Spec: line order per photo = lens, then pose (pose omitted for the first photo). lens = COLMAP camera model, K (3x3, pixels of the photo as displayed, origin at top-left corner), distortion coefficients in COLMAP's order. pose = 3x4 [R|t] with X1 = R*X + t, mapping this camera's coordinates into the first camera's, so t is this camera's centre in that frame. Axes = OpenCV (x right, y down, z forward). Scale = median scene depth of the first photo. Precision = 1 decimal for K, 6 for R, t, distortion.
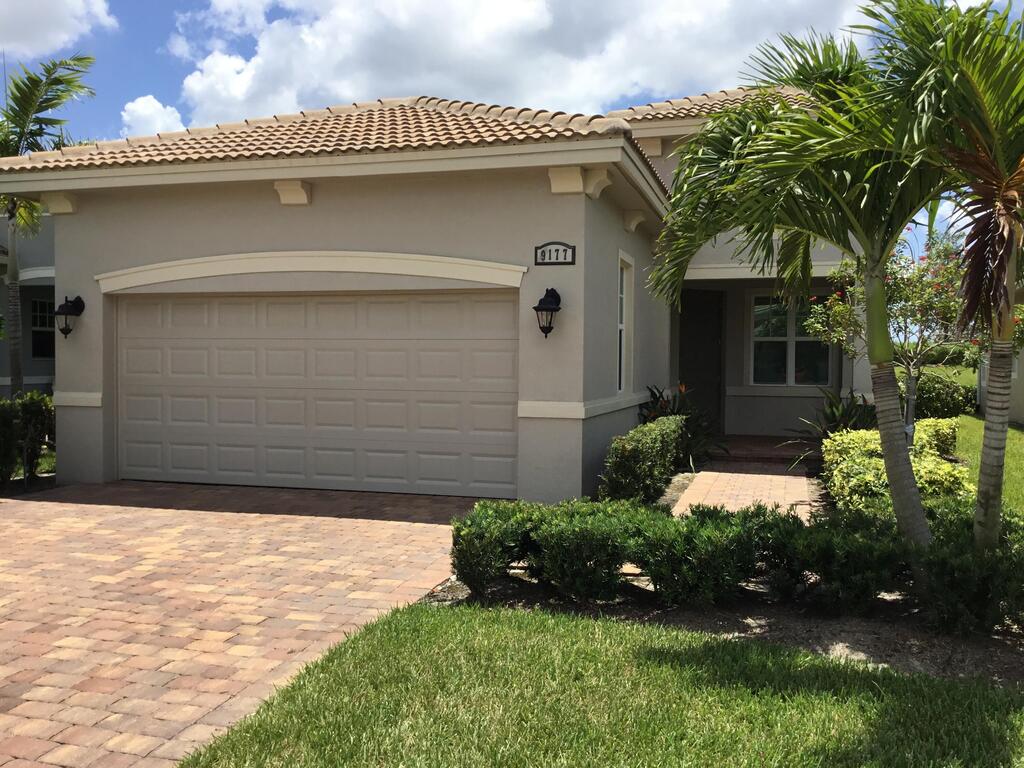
lens RADIAL K [[930.7, 0, 513.8], [0, 930.7, 383.3], [0, 0, 1]] dist [0.068076, -0.118567]
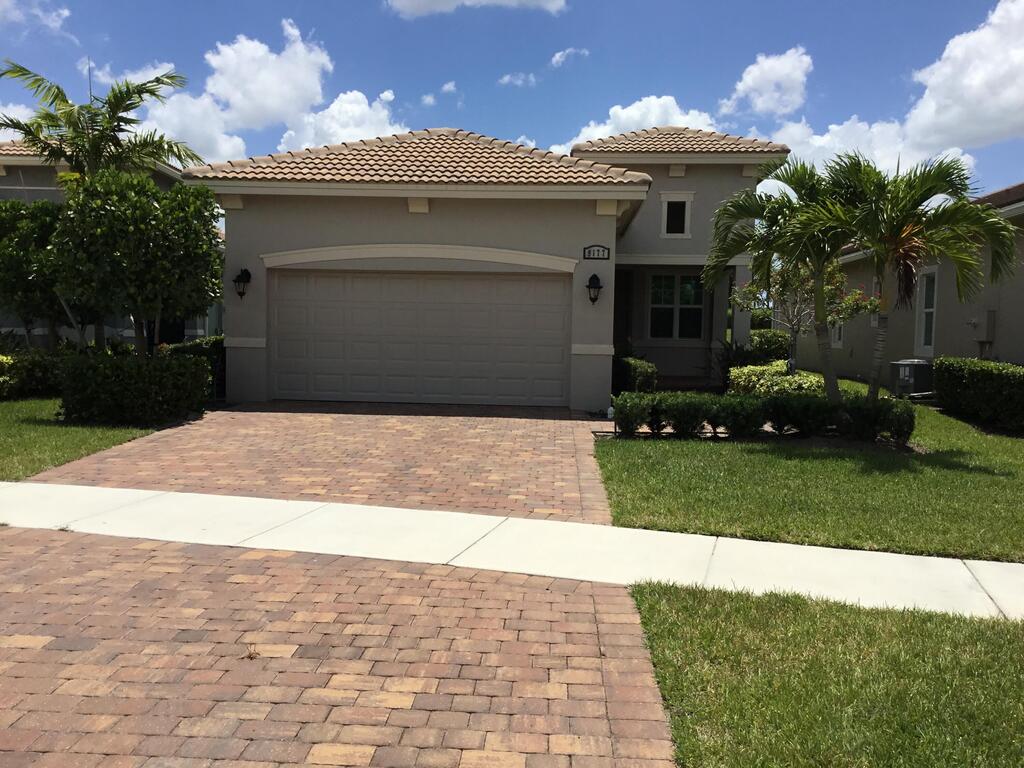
lens RADIAL K [[930.7, 0, 510.3], [0, 930.7, 385.5], [0, 0, 1]] dist [0.068076, -0.118567]
pose [[0.972941, -0.005199, 0.230994, -0.464464], [-0.005070, 0.999026, 0.043840, 0.020237], [-0.230997, -0.043825, 0.971967, -0.530115]]
